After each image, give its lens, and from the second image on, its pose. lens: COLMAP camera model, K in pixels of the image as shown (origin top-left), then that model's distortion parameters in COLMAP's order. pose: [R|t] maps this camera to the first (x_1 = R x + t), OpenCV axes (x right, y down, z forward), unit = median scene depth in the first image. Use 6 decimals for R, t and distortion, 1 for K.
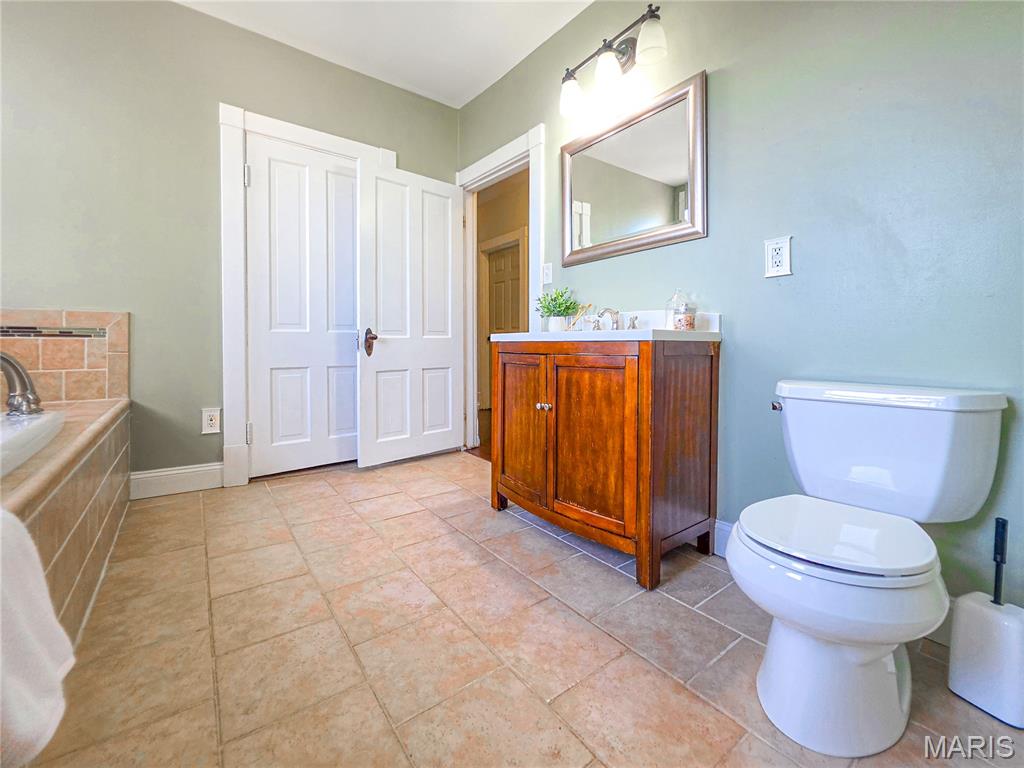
lens RADIAL K [[440.0, 0, 501.9], [0, 440.0, 356.5], [0, 0, 1]] dist [-0.001774, 0.000893]
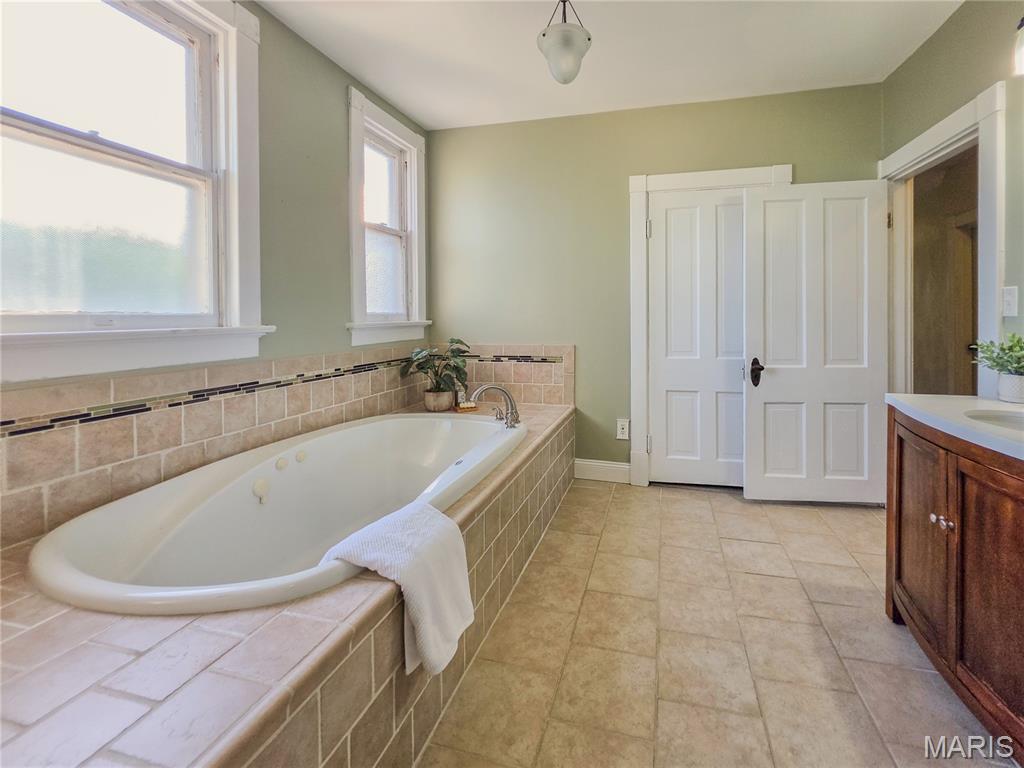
lens RADIAL K [[440.0, 0, 547.6], [0, 440.0, 322.9], [0, 0, 1]] dist [-0.001774, 0.000893]
pose [[0.633743, 0.000872, -0.773543, 0.231923], [-0.005358, 0.999980, -0.003262, -0.197877], [0.773525, 0.006212, 0.633735, 0.035995]]
